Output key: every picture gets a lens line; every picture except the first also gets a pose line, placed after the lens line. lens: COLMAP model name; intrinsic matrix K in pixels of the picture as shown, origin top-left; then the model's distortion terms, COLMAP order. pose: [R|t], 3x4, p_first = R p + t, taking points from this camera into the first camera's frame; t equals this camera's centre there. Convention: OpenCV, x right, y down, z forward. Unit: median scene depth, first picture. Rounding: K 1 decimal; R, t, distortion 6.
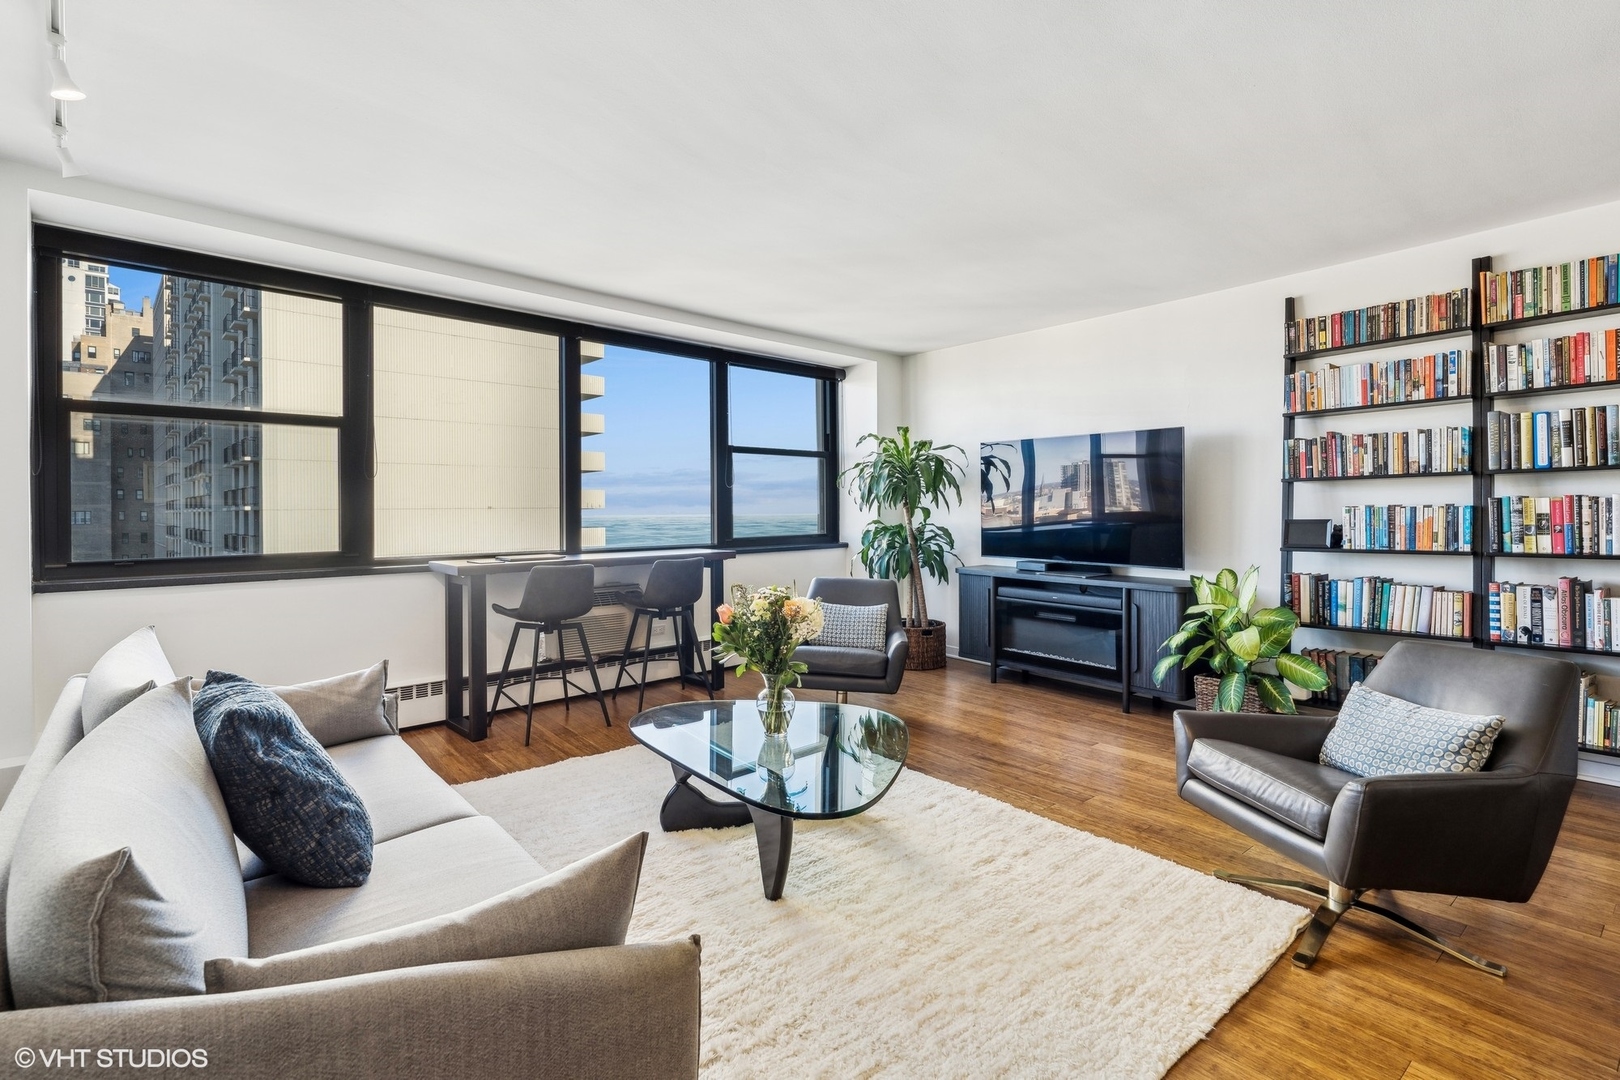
lens RADIAL K [[741.9, 0, 808.2], [0, 741.9, 536.8], [0, 0, 1]] dist [-0.003939, -0.000032]
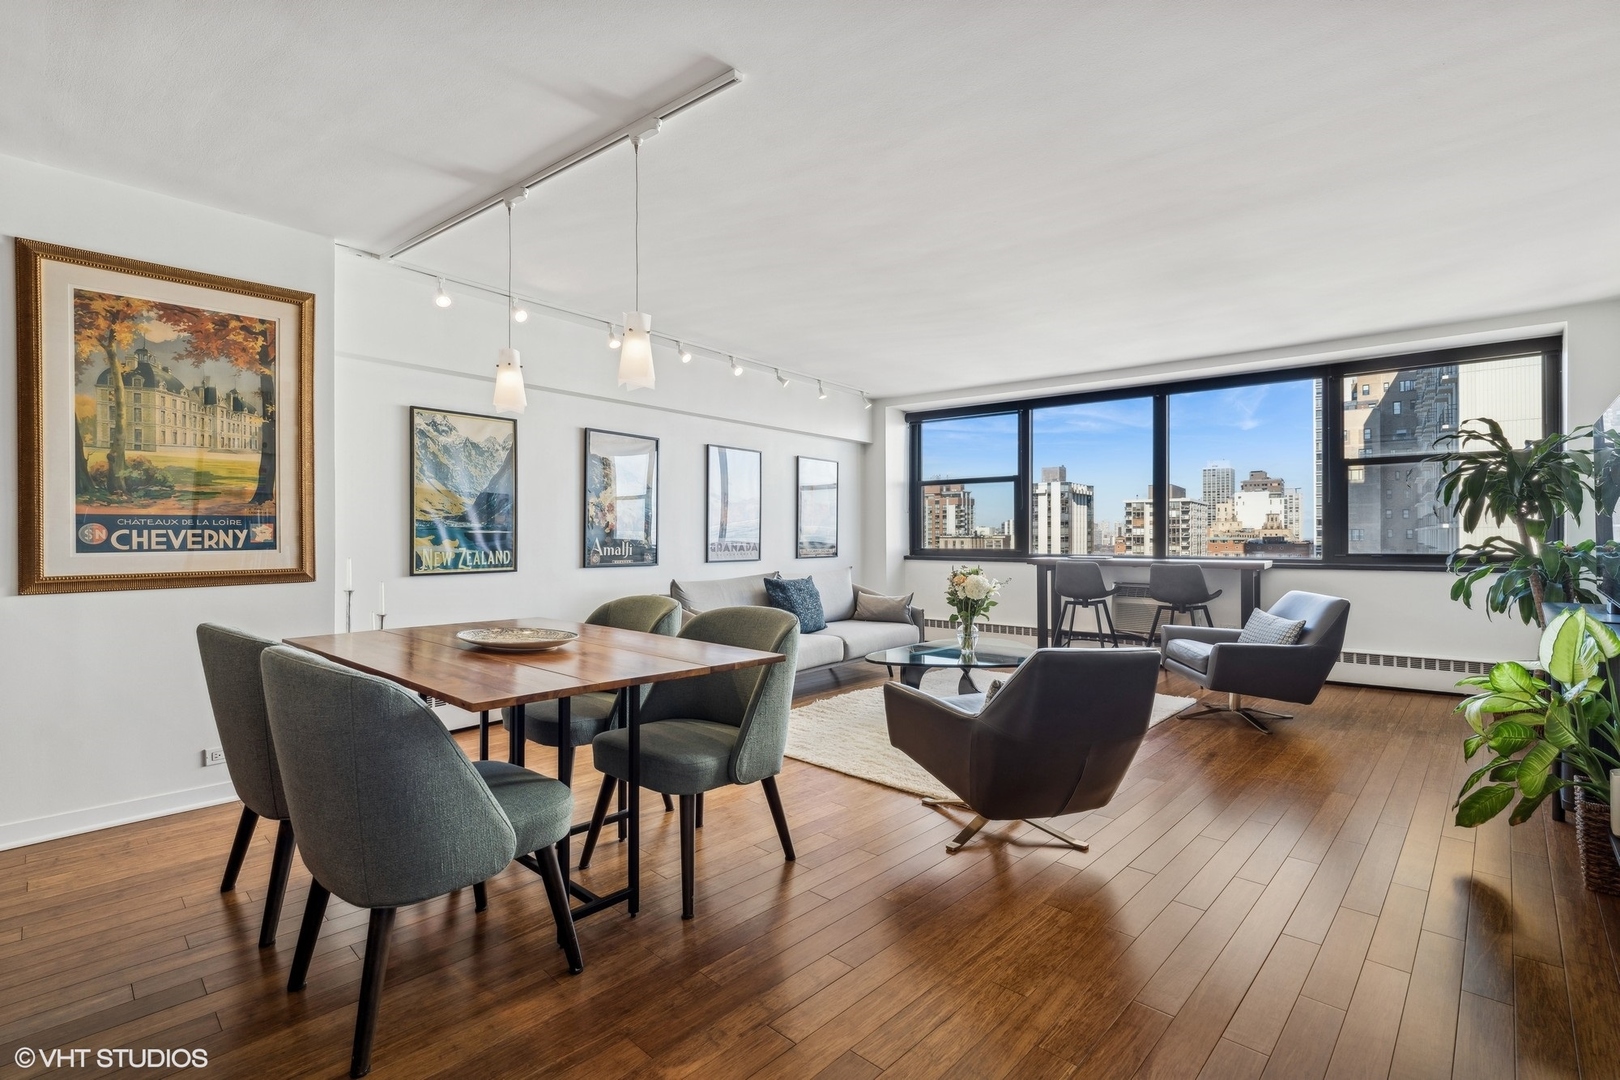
lens RADIAL K [[739.7, 0, 807.4], [0, 739.7, 533.9], [0, 0, 1]] dist [-0.004707, 0.000148]
pose [[0.127580, 0.001594, -0.991827, 0.917123], [-0.030313, 0.999538, -0.002293, 0.001973], [0.991365, 0.030357, 0.127570, 0.209207]]
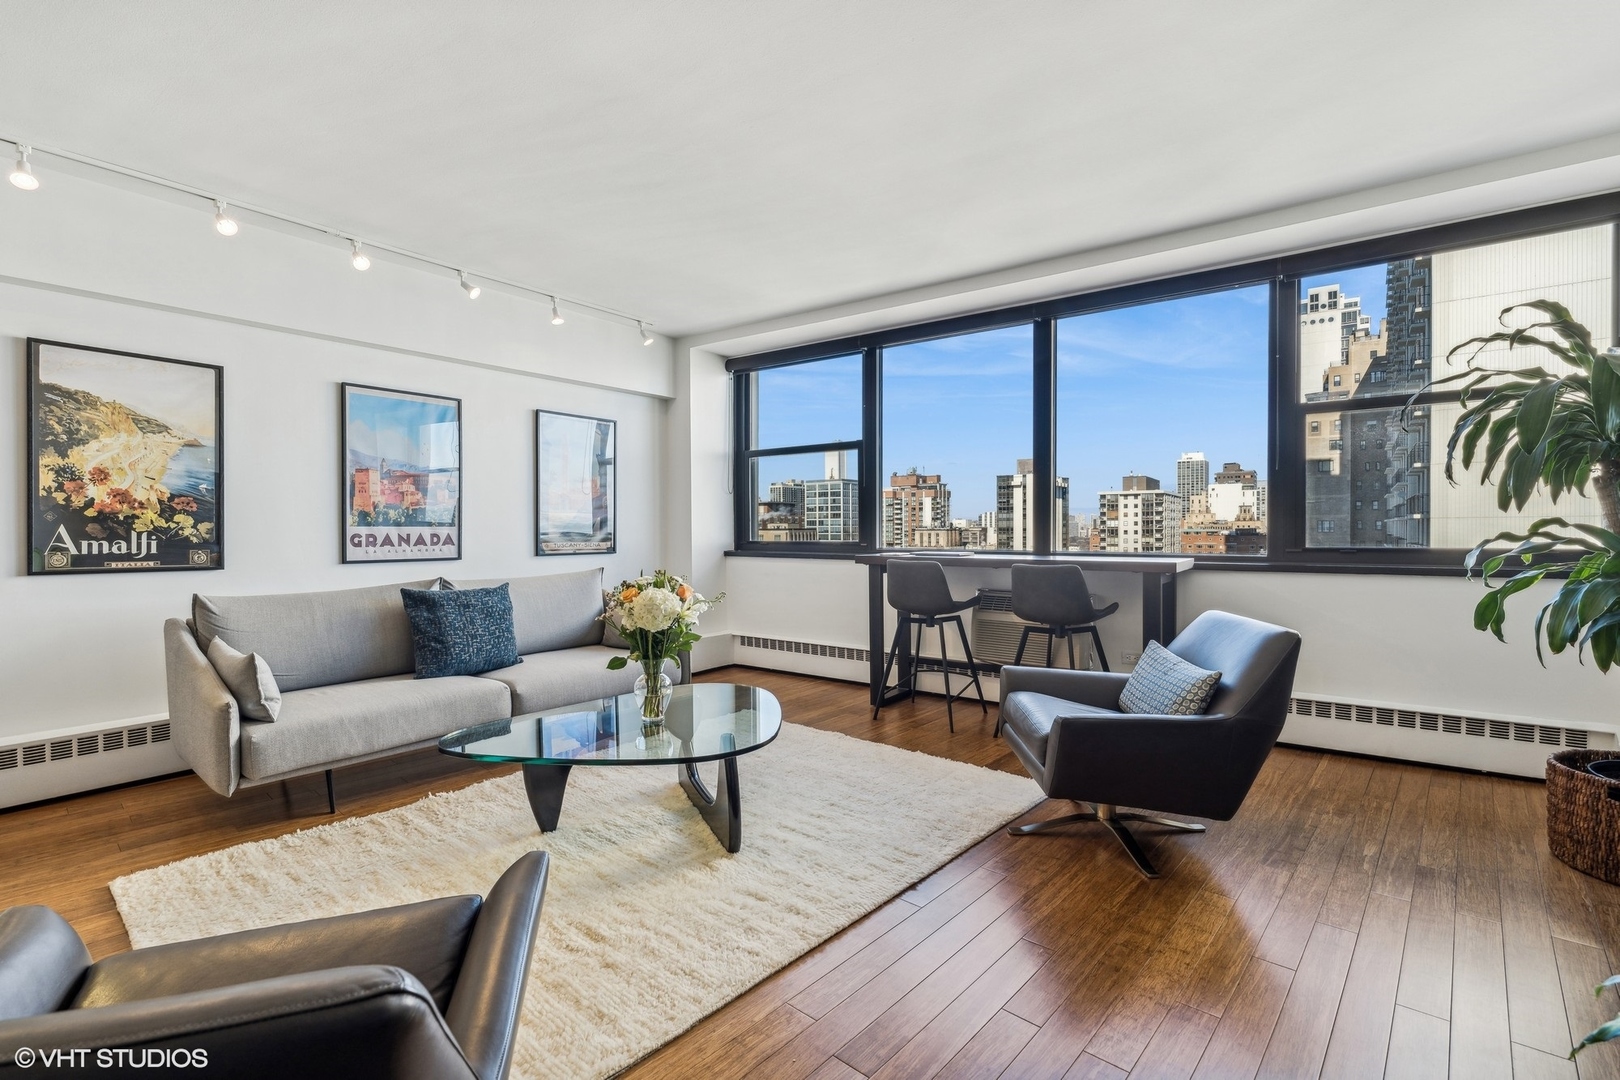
lens RADIAL K [[741.9, 0, 808.2], [0, 741.9, 536.8], [0, 0, 1]] dist [-0.003939, -0.000032]
pose [[0.155897, 0.014987, -0.987660, 0.550731], [-0.028308, 0.999542, 0.010699, -0.000232], [0.987368, 0.026290, 0.156250, 0.573896]]
